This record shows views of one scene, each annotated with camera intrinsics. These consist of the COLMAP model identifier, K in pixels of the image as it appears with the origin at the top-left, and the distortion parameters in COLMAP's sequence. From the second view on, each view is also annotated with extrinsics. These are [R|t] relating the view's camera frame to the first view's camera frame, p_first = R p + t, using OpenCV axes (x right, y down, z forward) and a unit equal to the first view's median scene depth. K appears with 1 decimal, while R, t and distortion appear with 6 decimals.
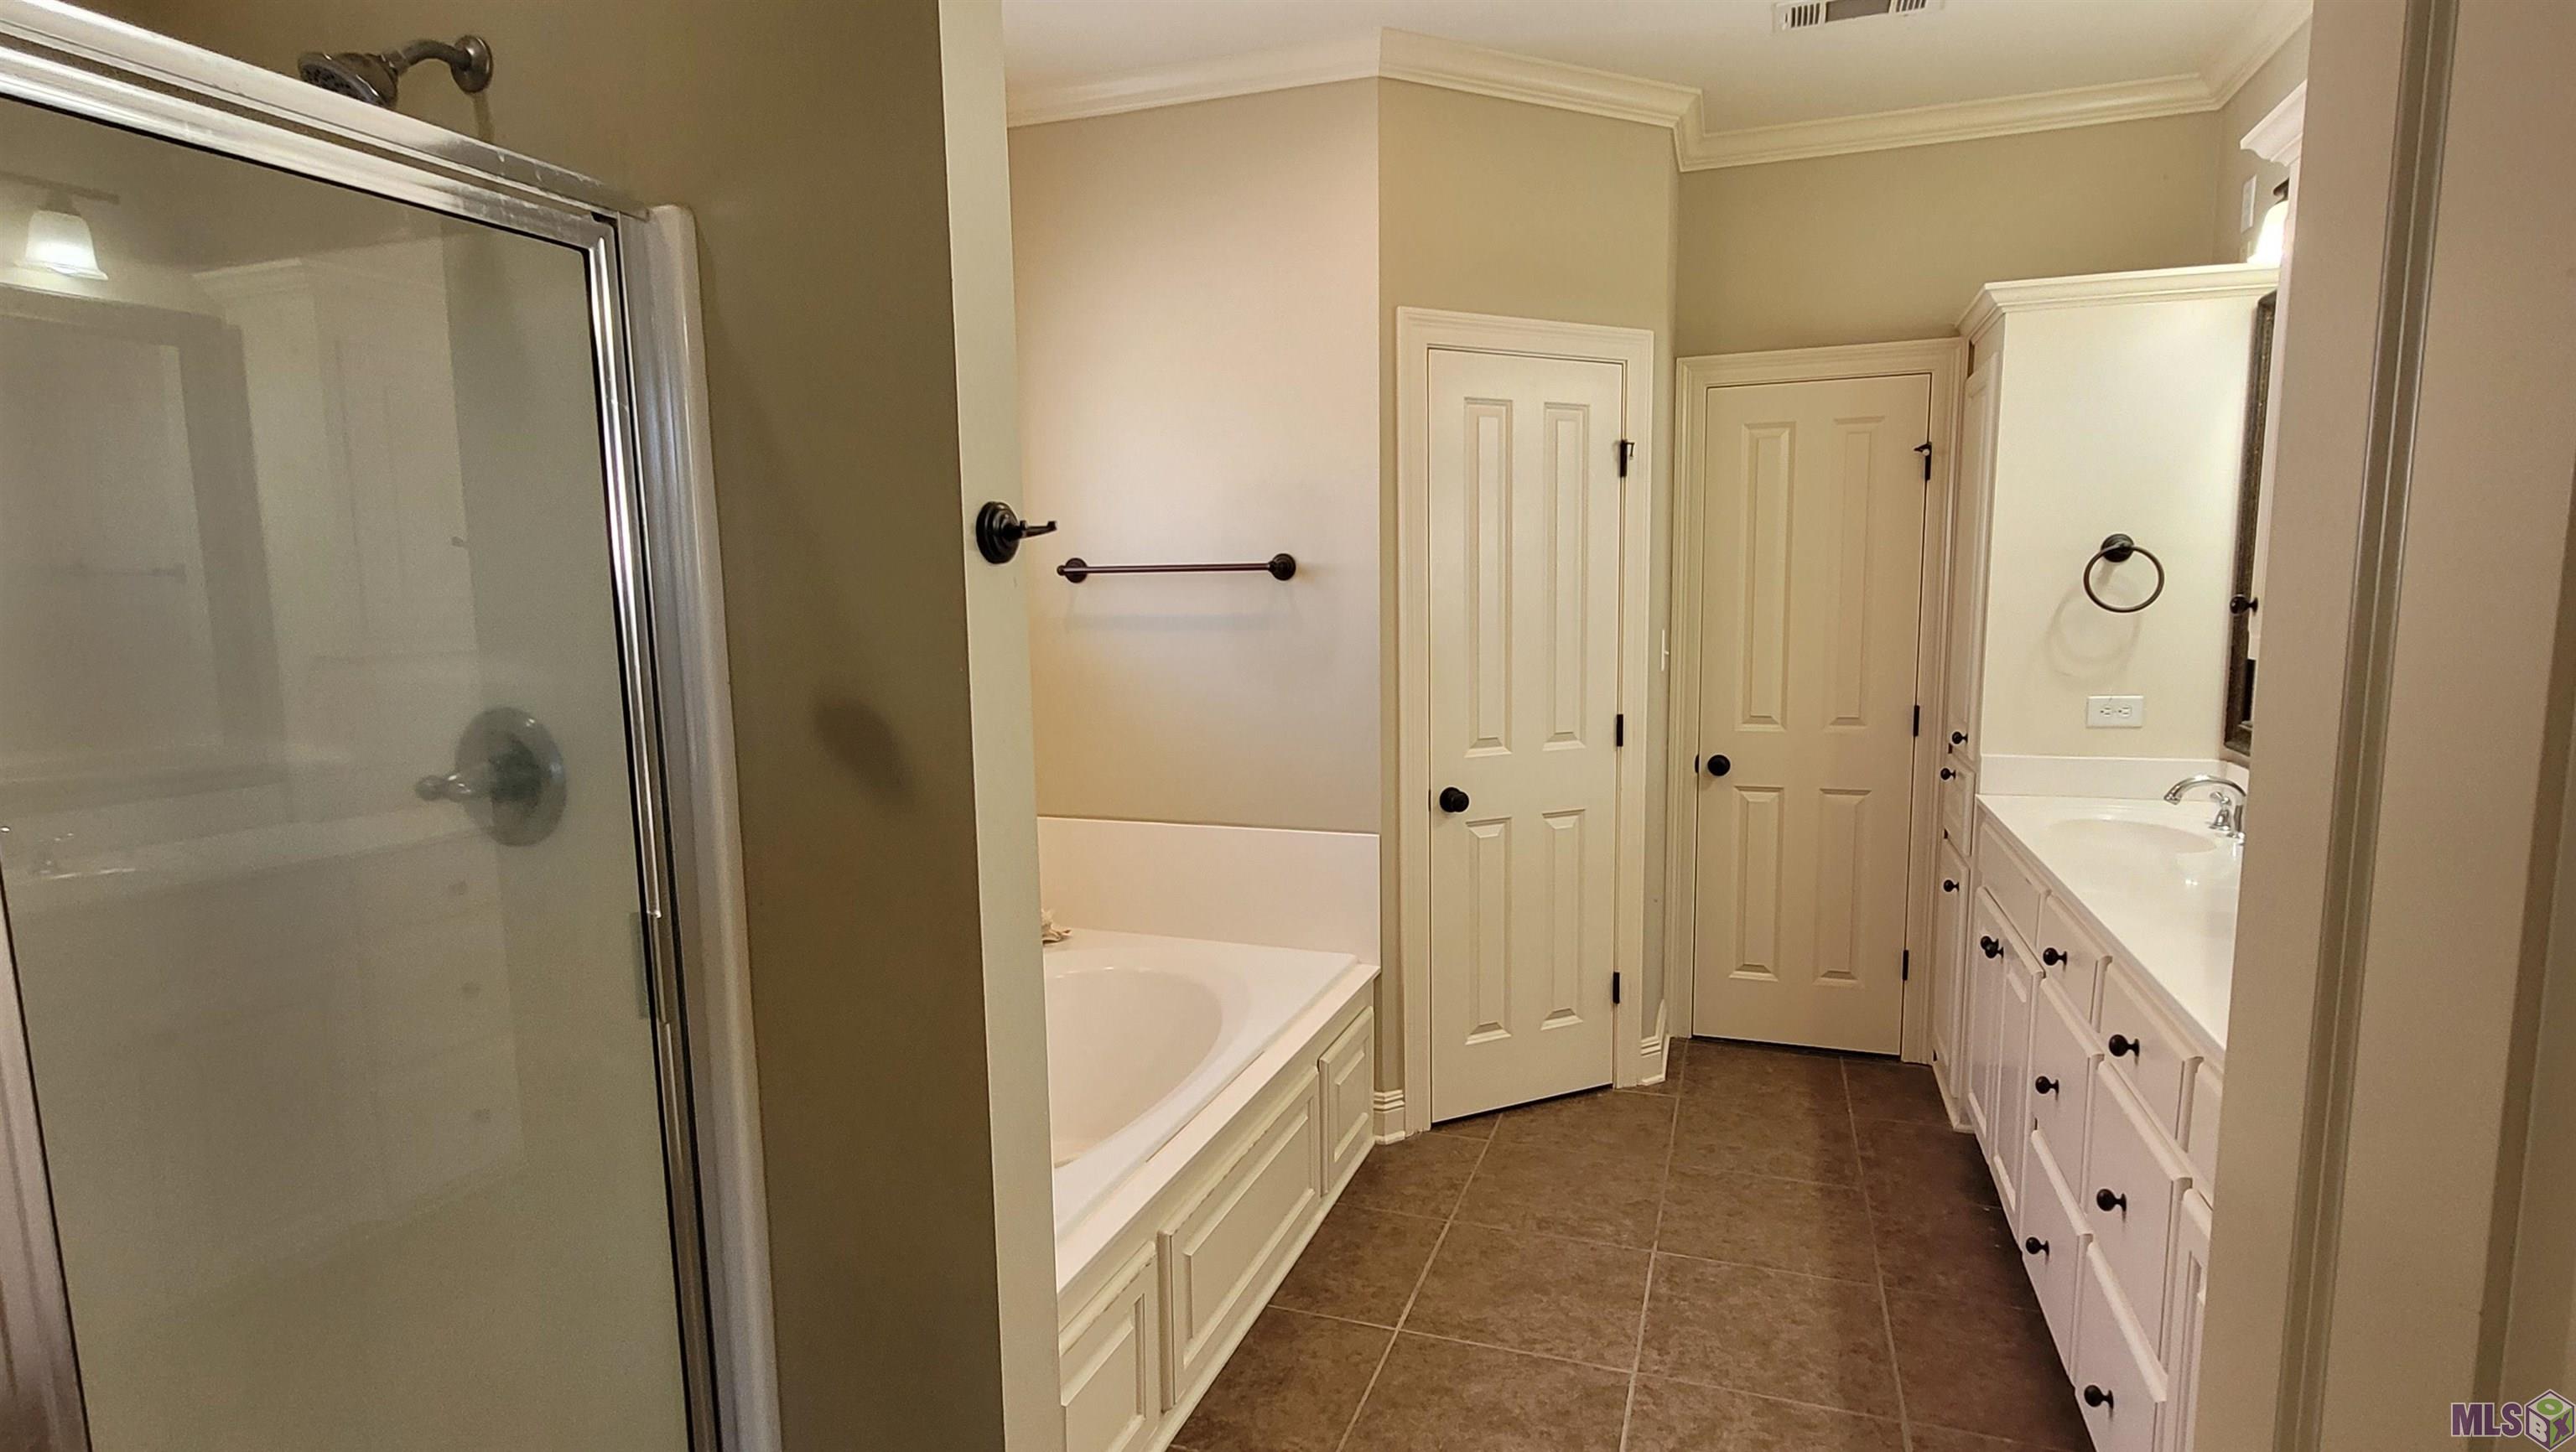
lens RADIAL K [[1311.7, 0, 1303.2], [0, 1311.7, 751.5], [0, 0, 1]] dist [0.017427, -0.000238]
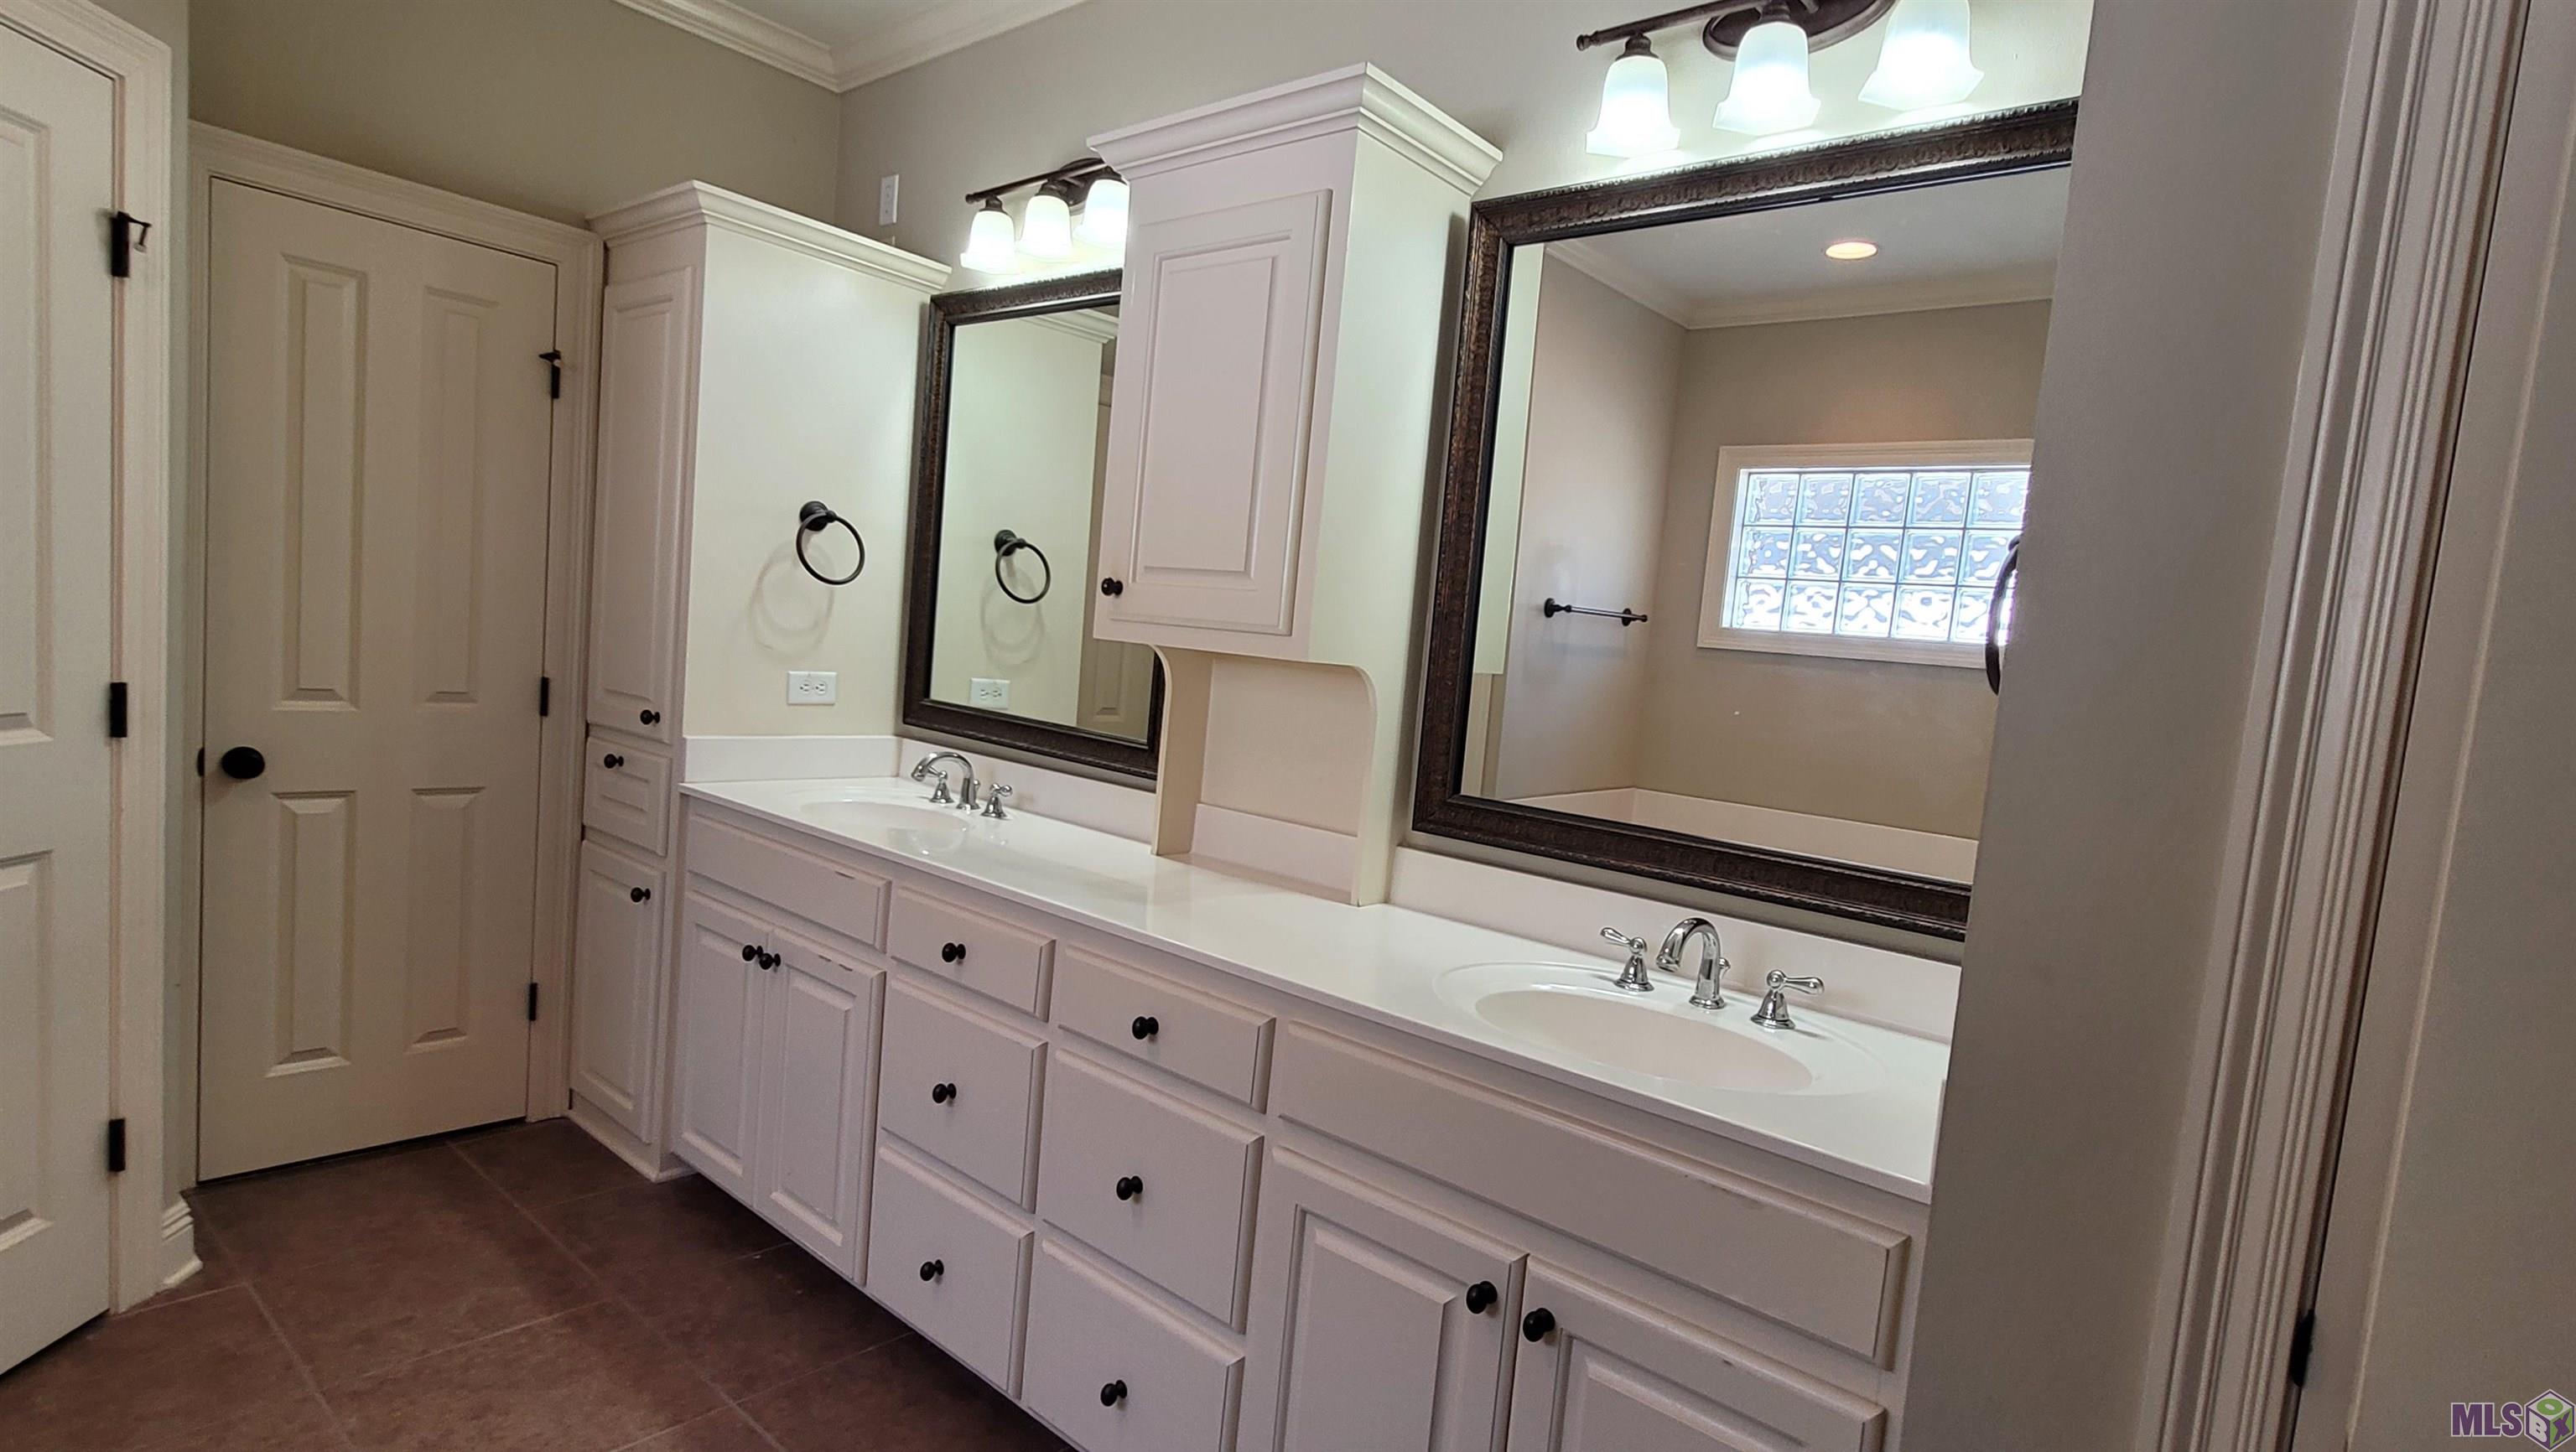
lens RADIAL K [[1311.7, 0, 1303.2], [0, 1311.7, 751.5], [0, 0, 1]] dist [0.017427, -0.000238]
pose [[0.352594, -0.034295, 0.935148, -0.130842], [0.019796, 0.999378, 0.029186, -0.004445], [-0.935567, 0.008221, 0.353053, 0.293458]]
